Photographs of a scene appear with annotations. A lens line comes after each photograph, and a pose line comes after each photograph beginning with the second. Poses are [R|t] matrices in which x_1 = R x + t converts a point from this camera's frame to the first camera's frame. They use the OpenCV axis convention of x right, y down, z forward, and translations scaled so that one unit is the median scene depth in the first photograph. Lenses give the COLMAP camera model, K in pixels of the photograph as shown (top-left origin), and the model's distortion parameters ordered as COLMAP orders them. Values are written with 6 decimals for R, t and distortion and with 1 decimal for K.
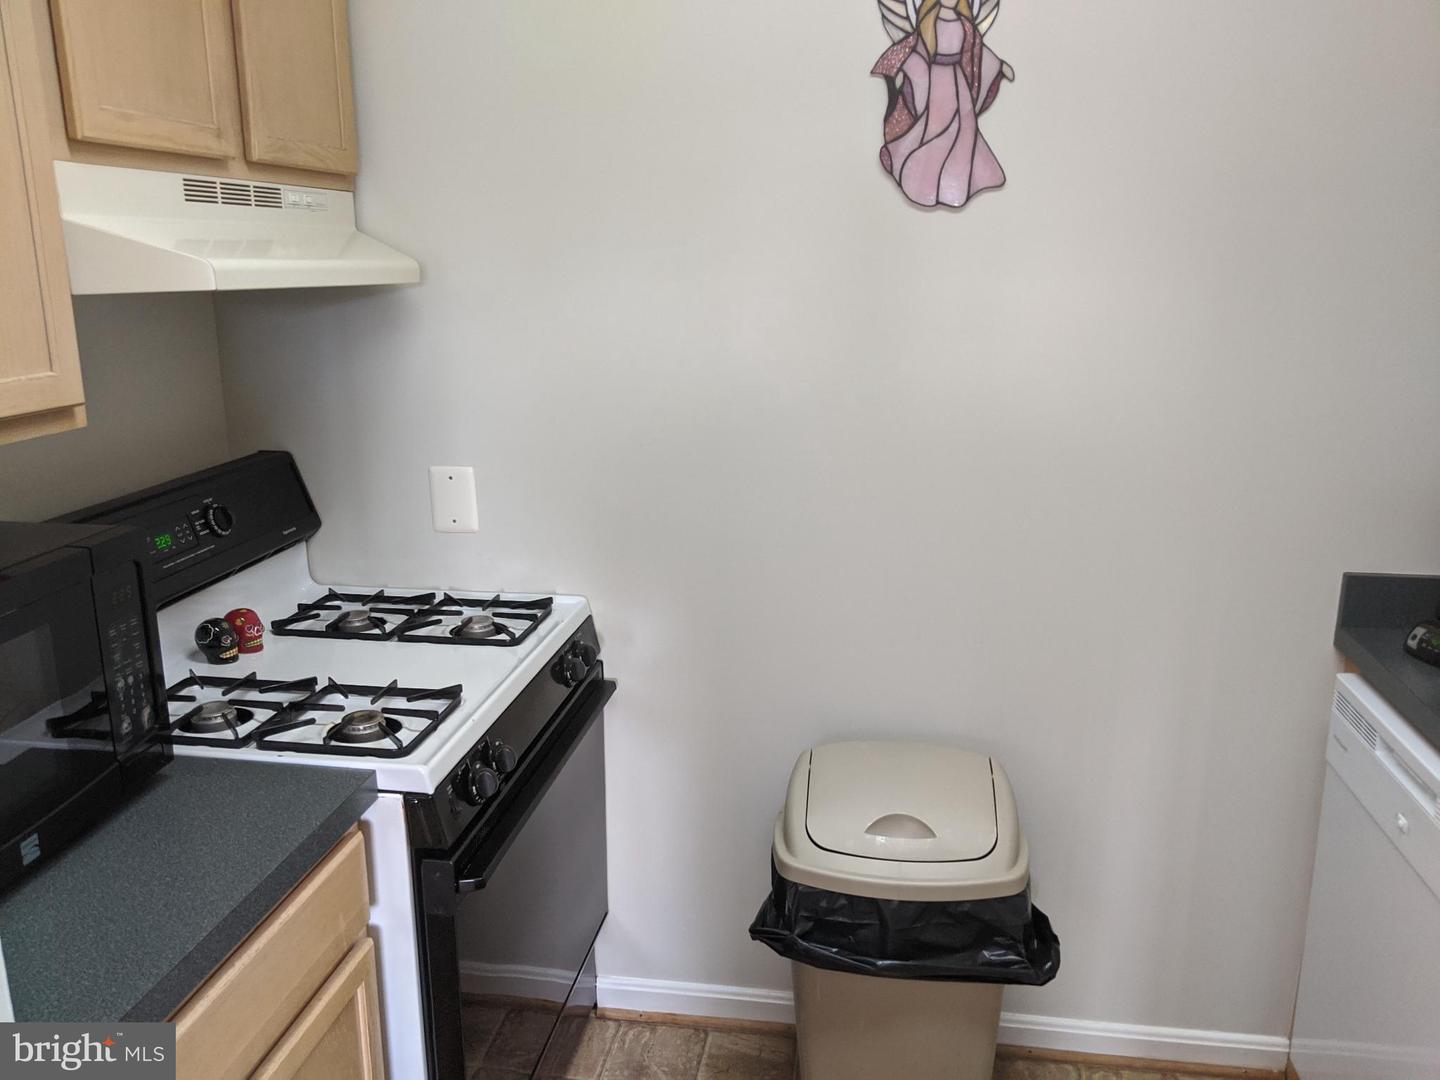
lens RADIAL K [[1156.2, 0, 708.3], [0, 1156.2, 550.2], [0, 0, 1]] dist [0.081355, -0.140859]
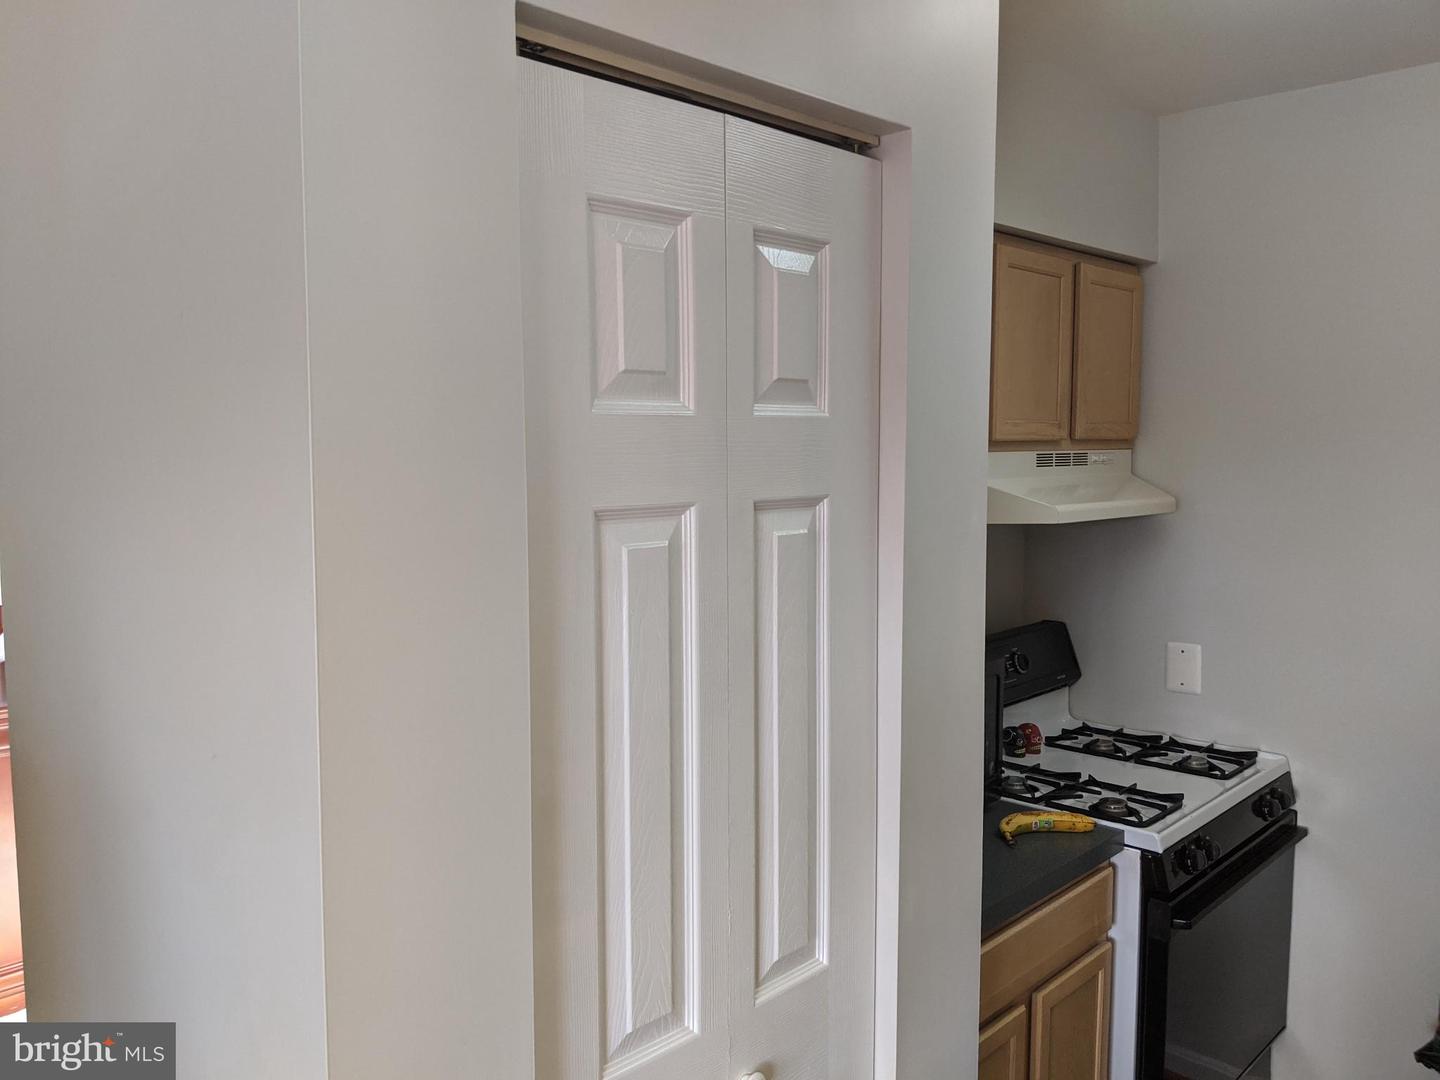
lens RADIAL K [[1156.2, 0, 718.4], [0, 1156.2, 546.8], [0, 0, 1]] dist [0.081355, -0.140859]
pose [[0.836074, 0.053033, -0.546047, 0.073035], [-0.139276, 0.983227, -0.117758, 0.061928], [0.530643, 0.174505, 0.829437, -0.514789]]
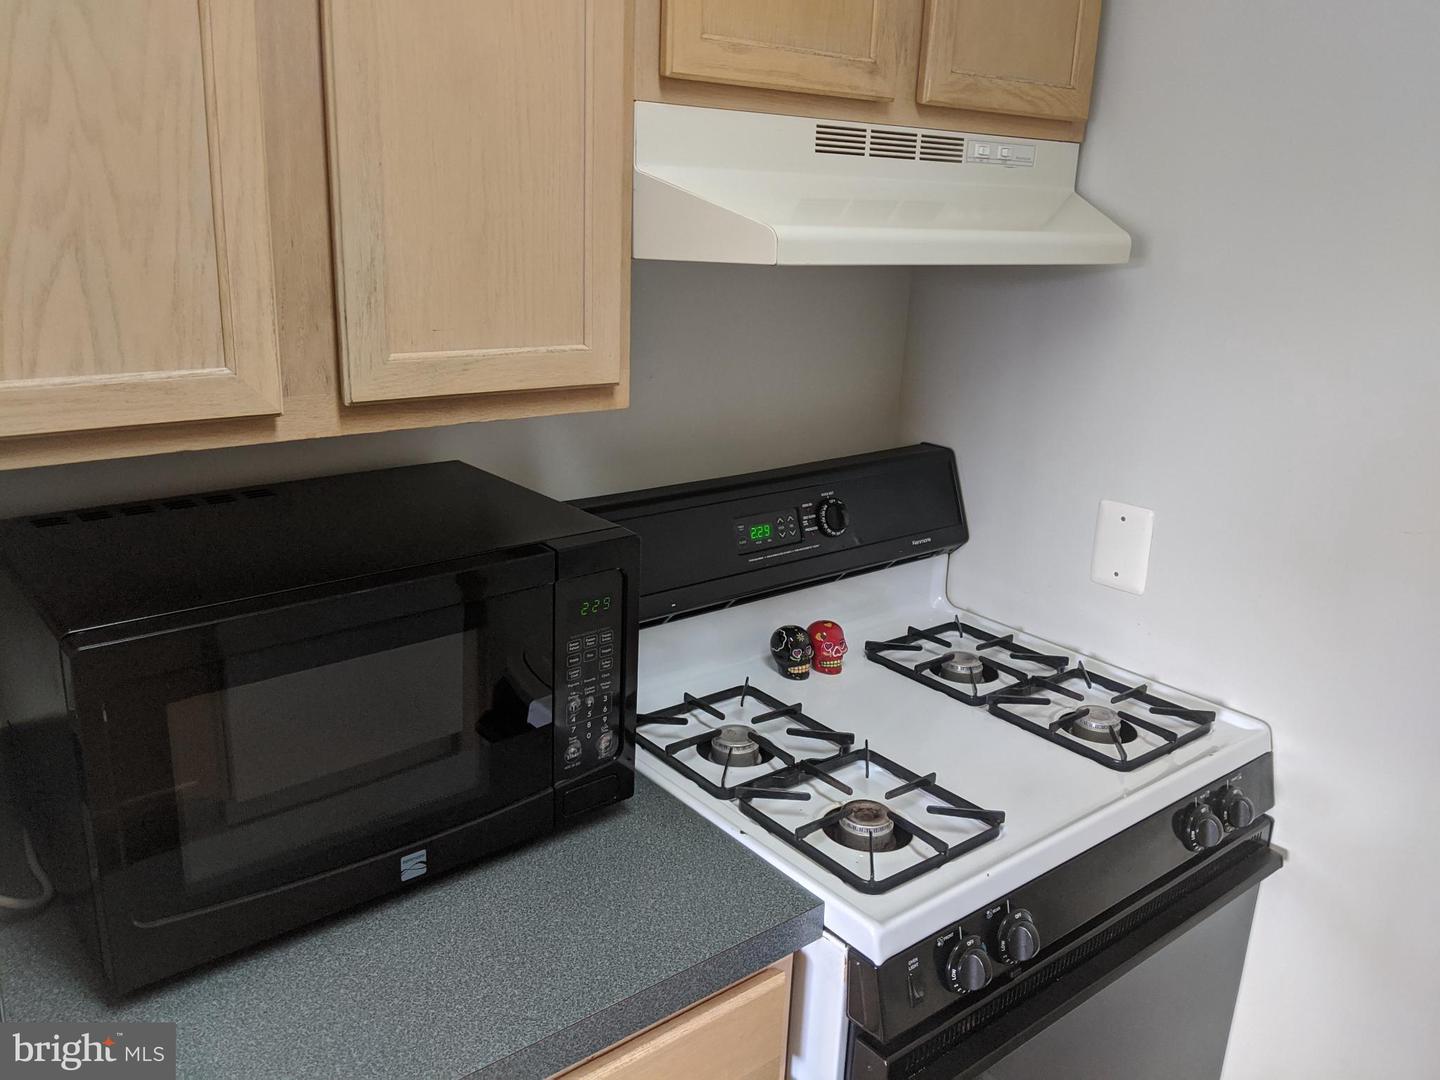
lens RADIAL K [[1156.2, 0, 716.1], [0, 1156.2, 538.2], [0, 0, 1]] dist [0.081355, -0.140859]
pose [[0.750598, 0.222911, -0.622023, 0.068610], [-0.205863, 0.973415, 0.100421, -0.085964], [0.627872, 0.052676, 0.776532, 0.280271]]
